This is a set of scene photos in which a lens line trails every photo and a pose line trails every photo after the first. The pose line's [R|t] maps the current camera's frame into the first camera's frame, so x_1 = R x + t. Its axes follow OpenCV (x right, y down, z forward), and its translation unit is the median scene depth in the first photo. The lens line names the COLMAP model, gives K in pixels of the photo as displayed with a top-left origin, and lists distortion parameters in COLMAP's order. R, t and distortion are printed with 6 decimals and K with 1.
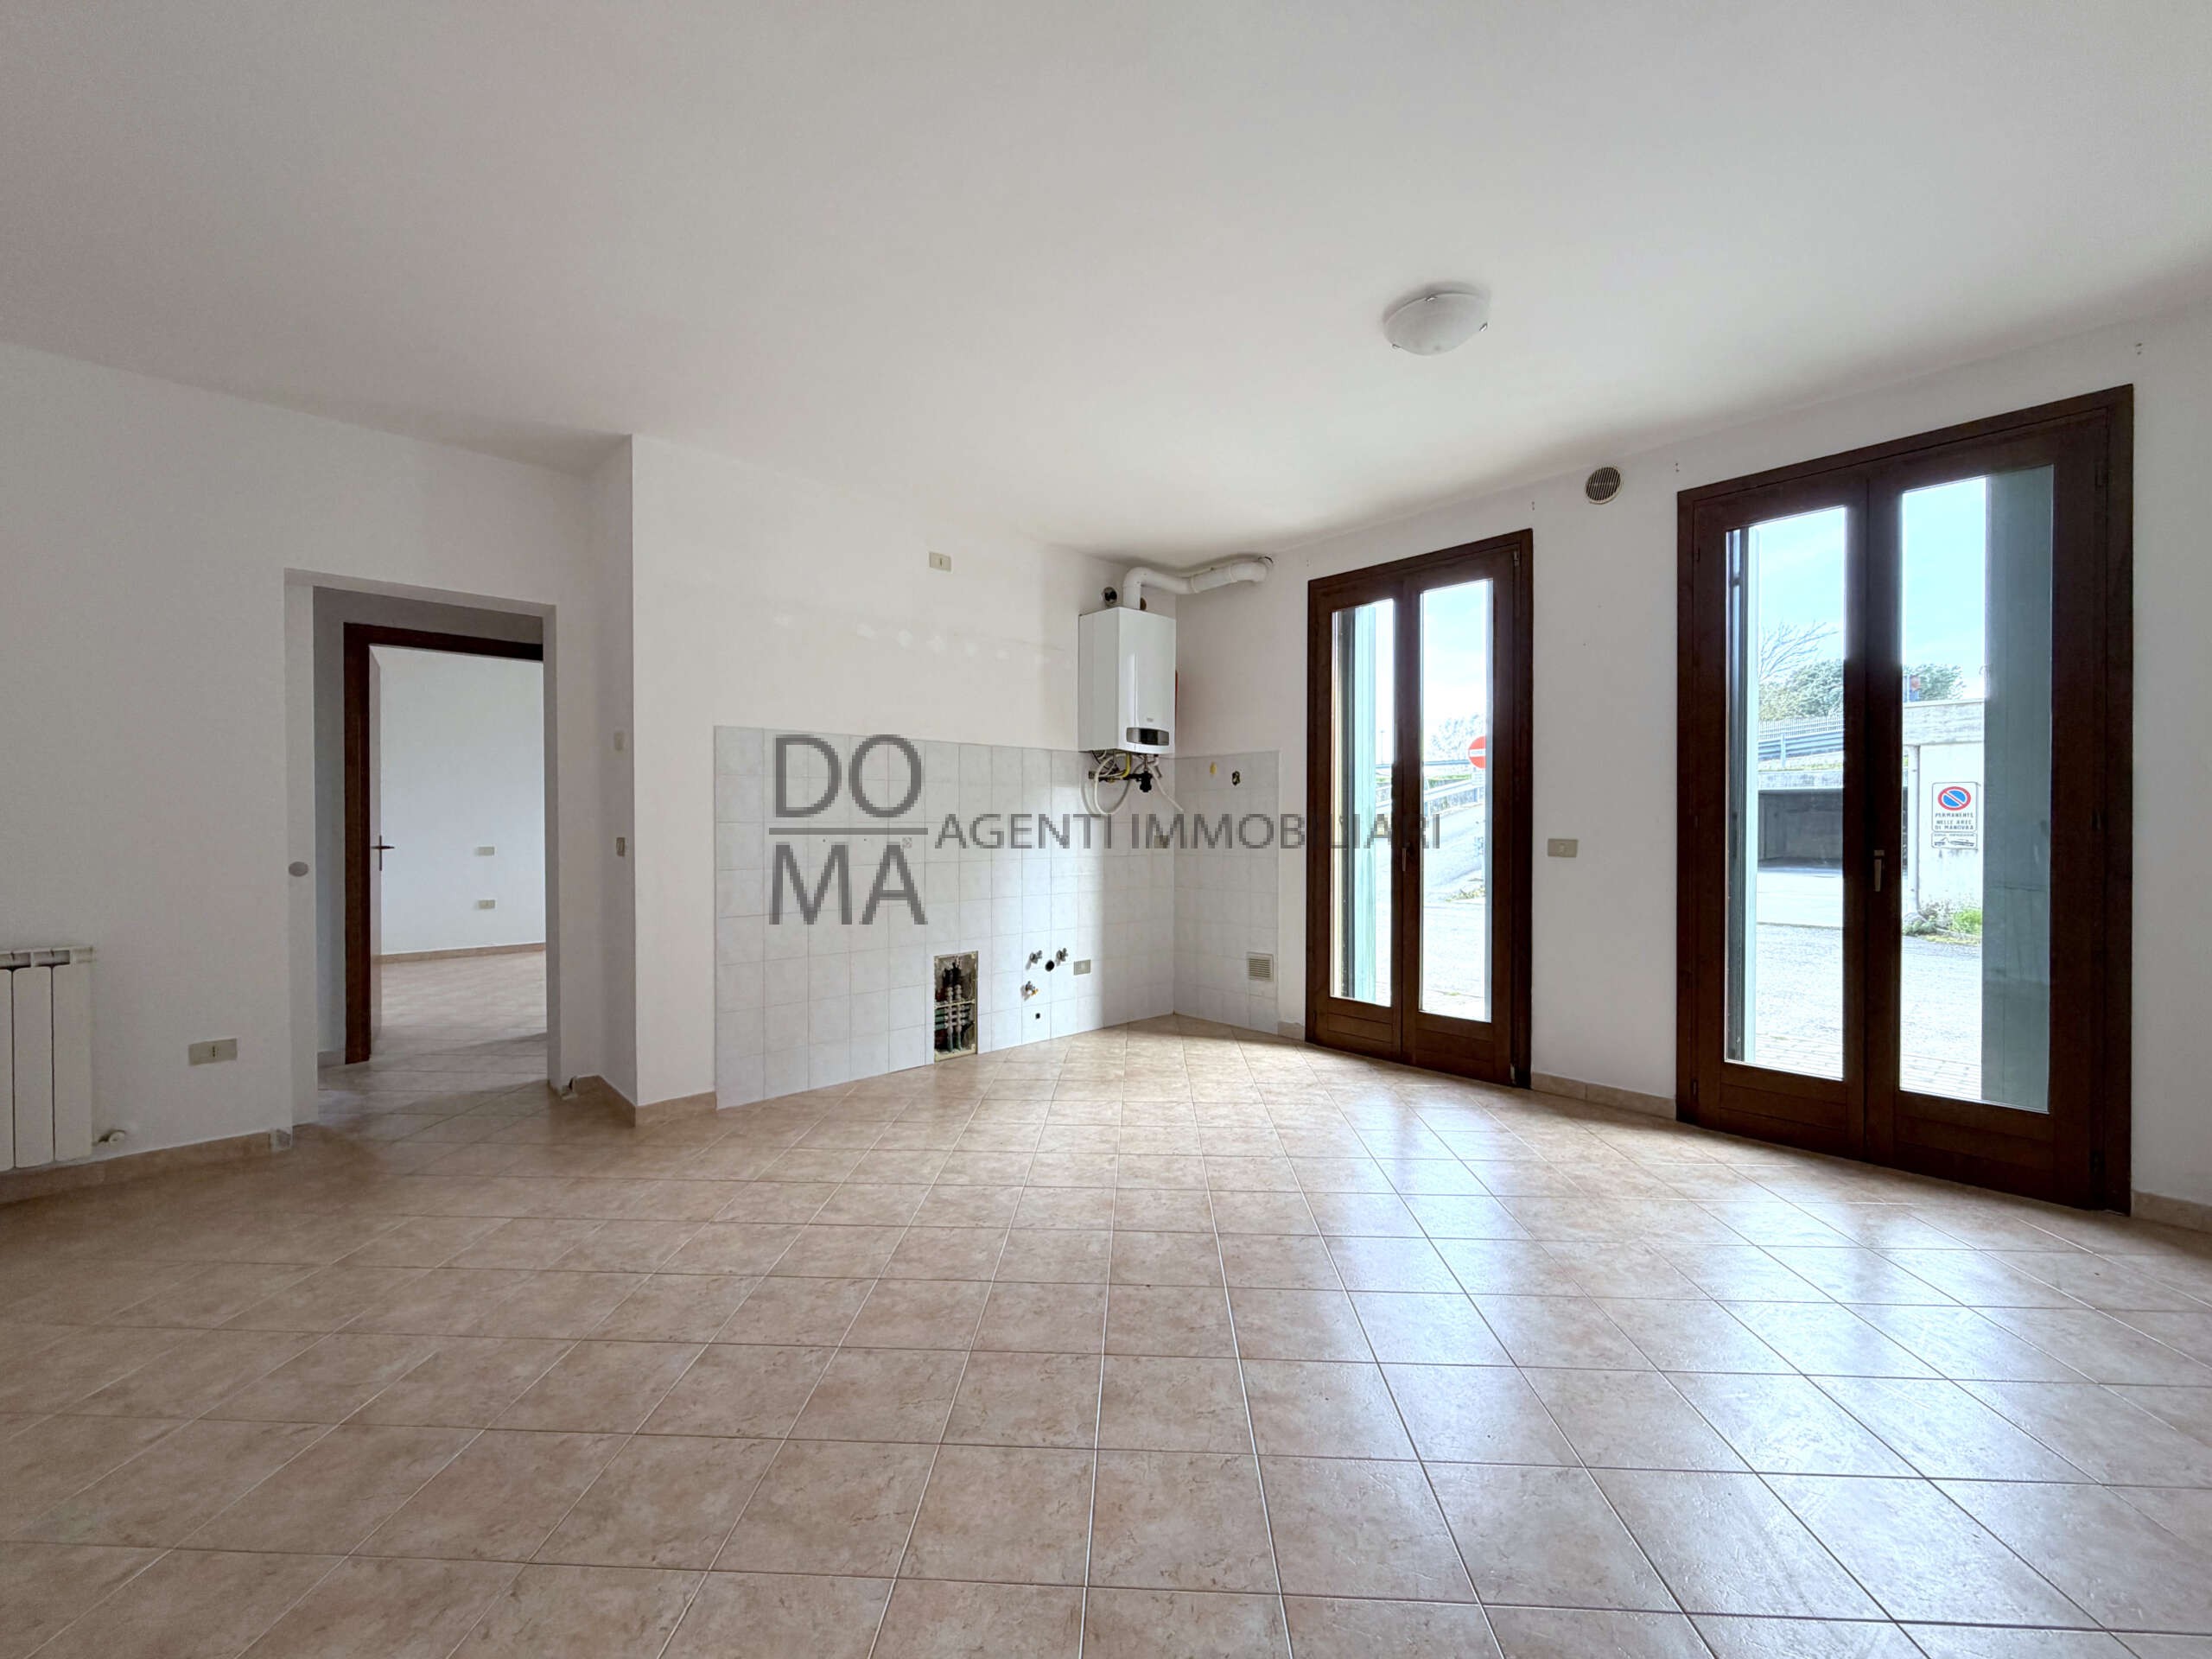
lens RADIAL K [[887.0, 0, 1097.2], [0, 887.0, 829.8], [0, 0, 1]] dist [0.000286, 0.000402]
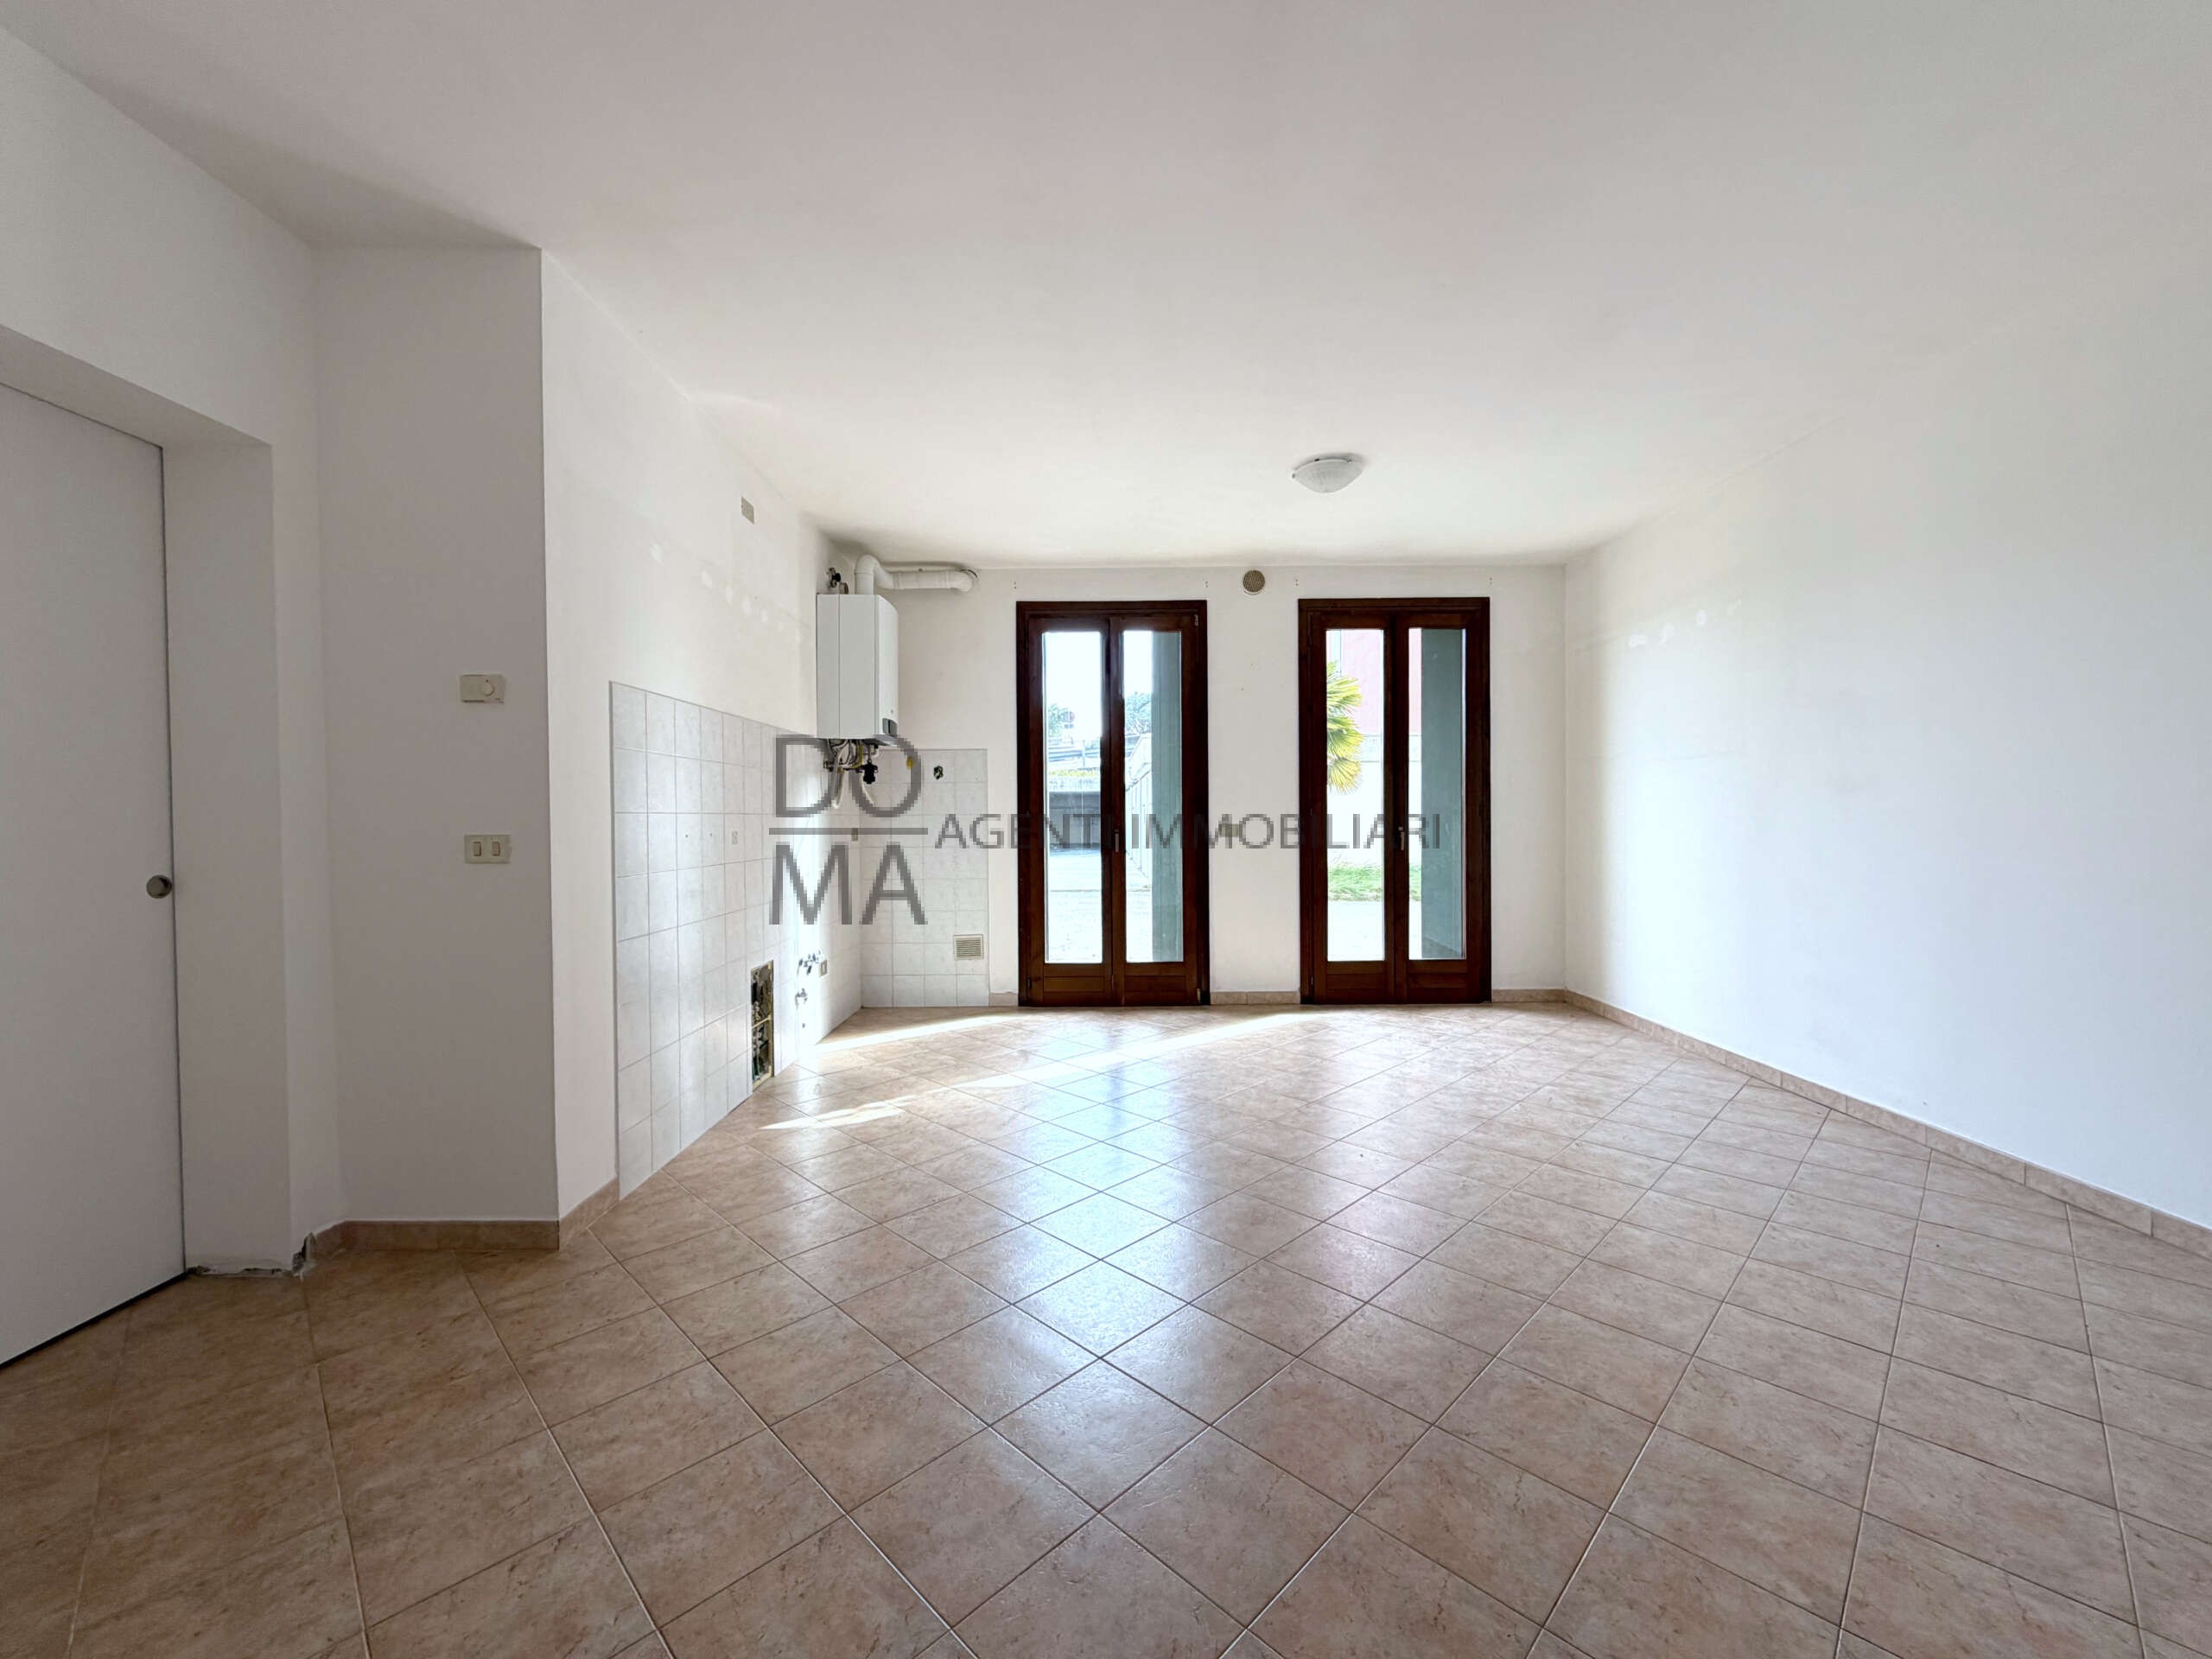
lens RADIAL K [[888.9, 0, 1097.0], [0, 888.9, 829.7], [0, 0, 1]] dist [0.000915, 0.000122]
pose [[0.674956, -0.015312, 0.737699, -0.584435], [0.012537, 0.999878, 0.009282, 0.003048], [-0.737752, 0.002984, 0.675065, 0.168696]]
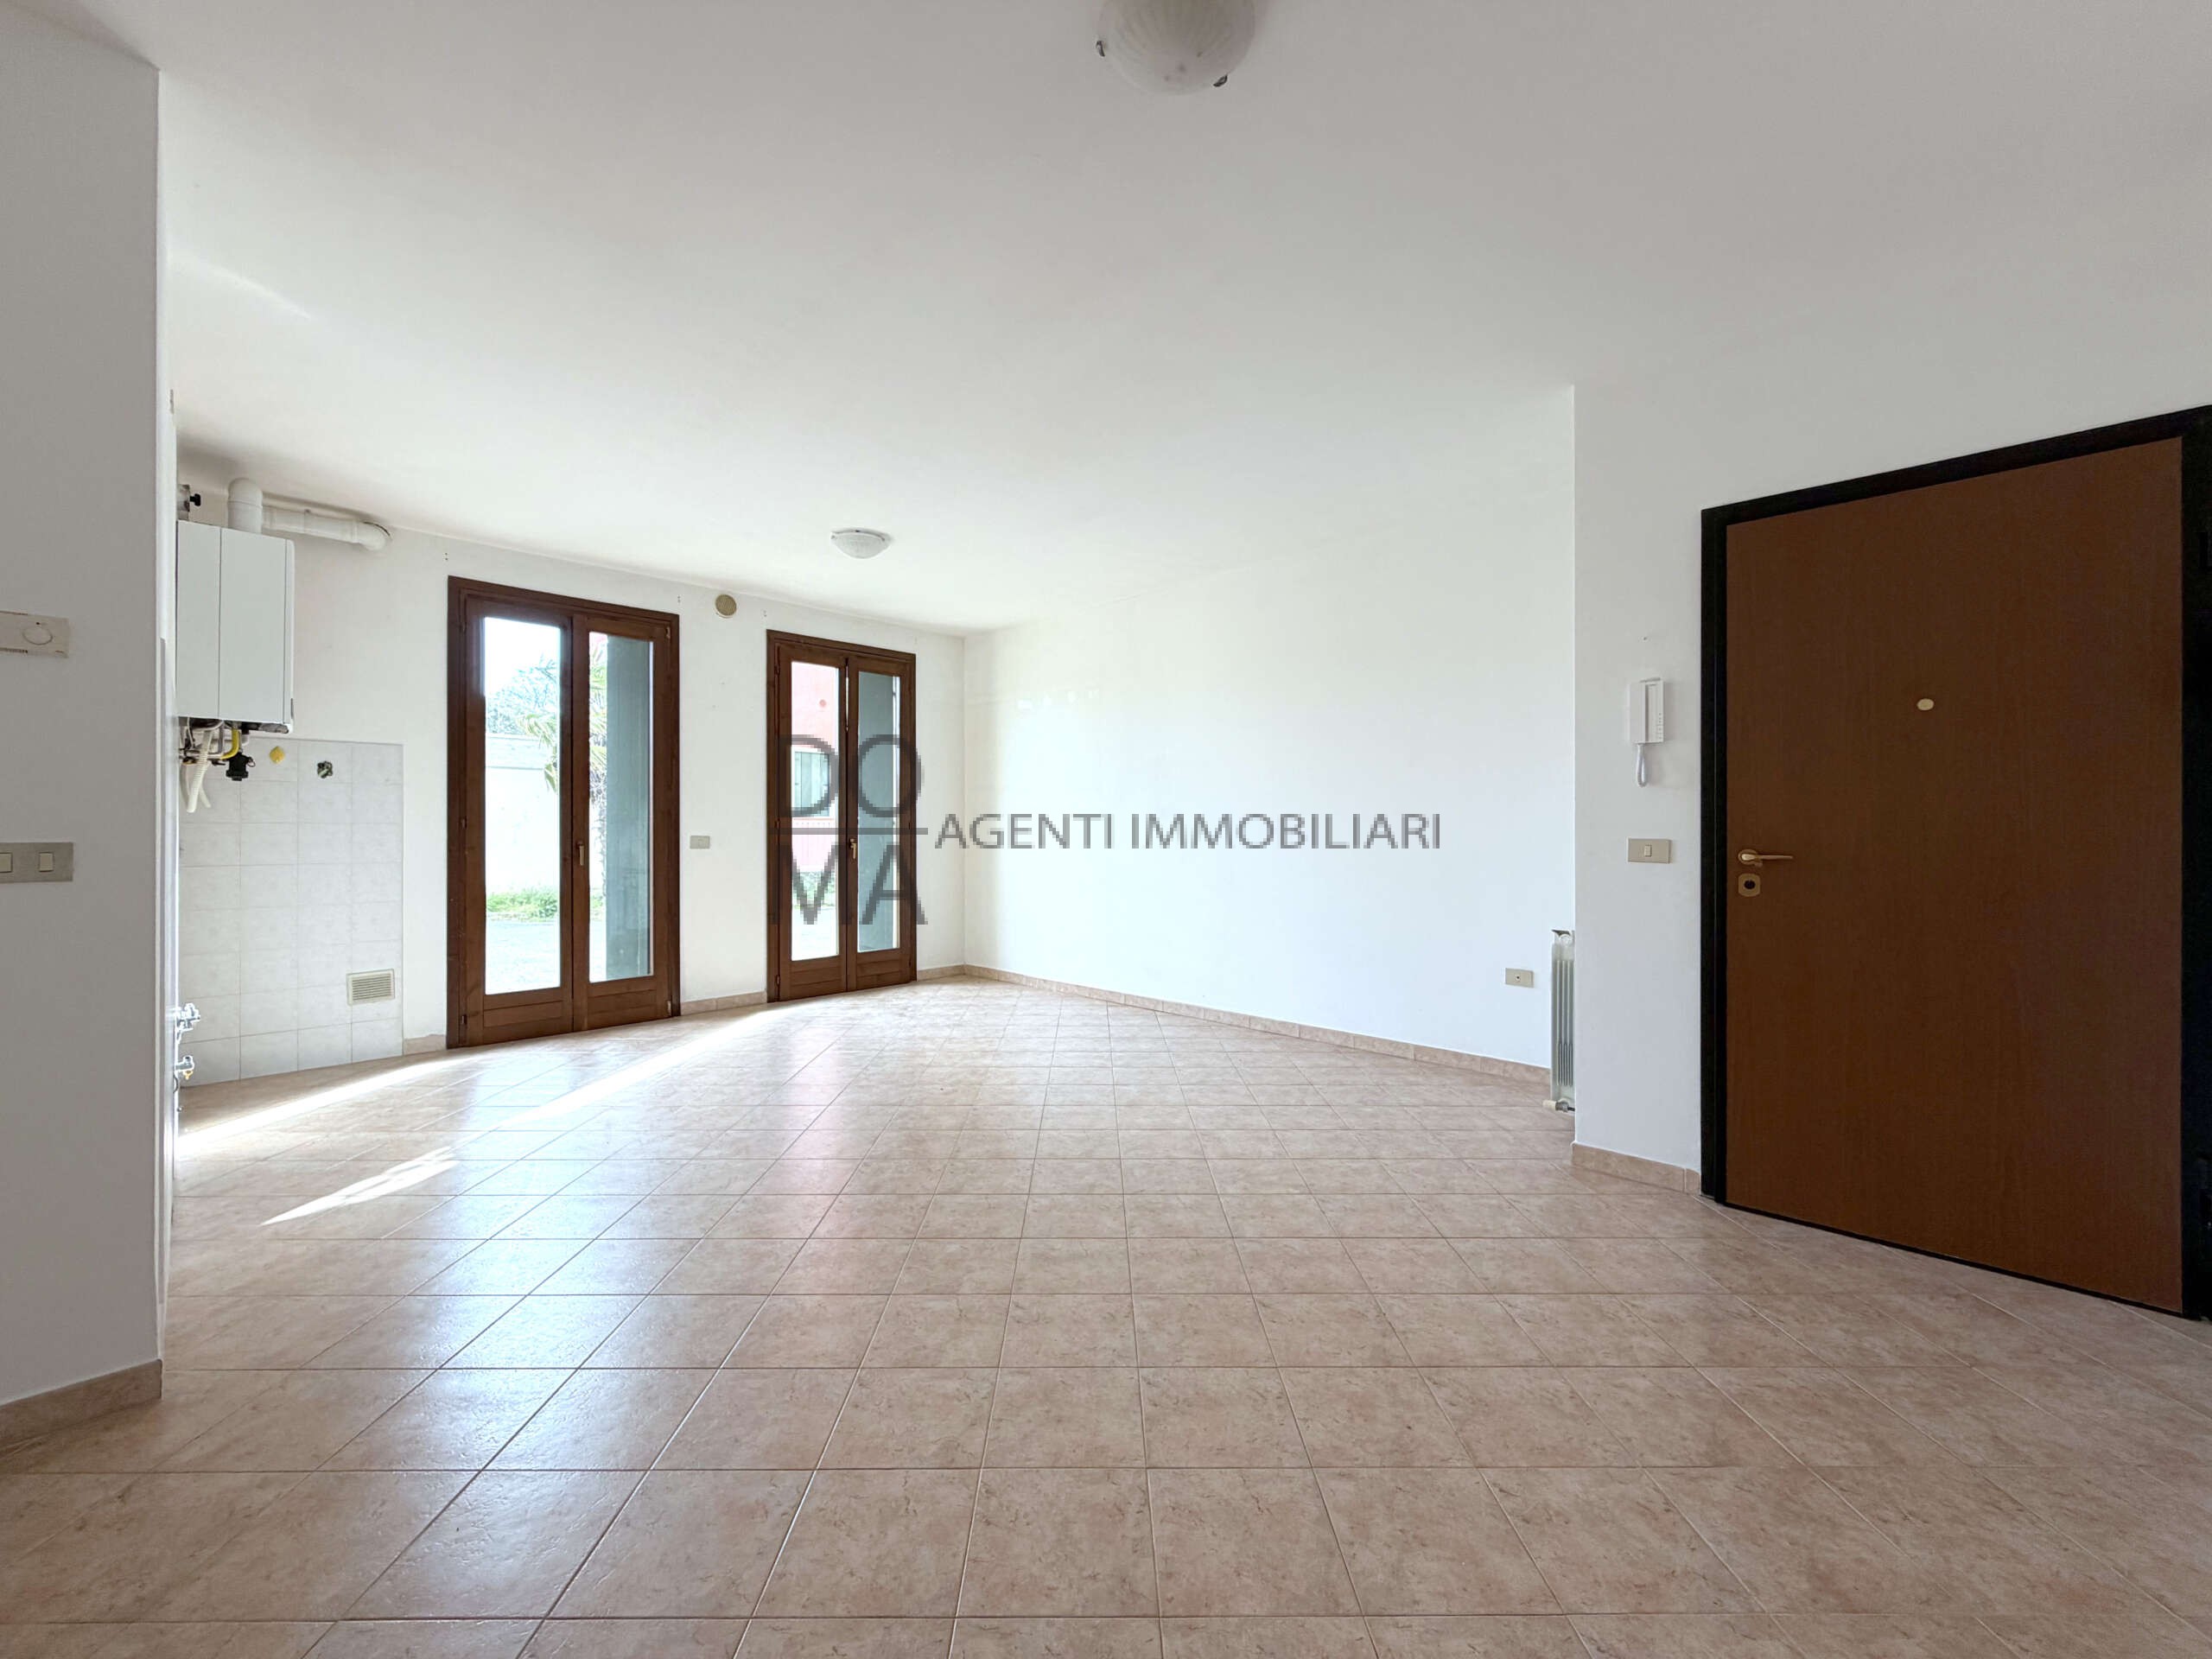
lens RADIAL K [[883.4, 0, 1096.4], [0, 883.4, 829.6], [0, 0, 1]] dist [0.000468, 0.000041]
pose [[-0.056740, 0.000781, 0.998389, -0.839196], [0.006610, 0.999978, -0.000406, 0.003941], [-0.998367, 0.006576, -0.056744, 0.376048]]
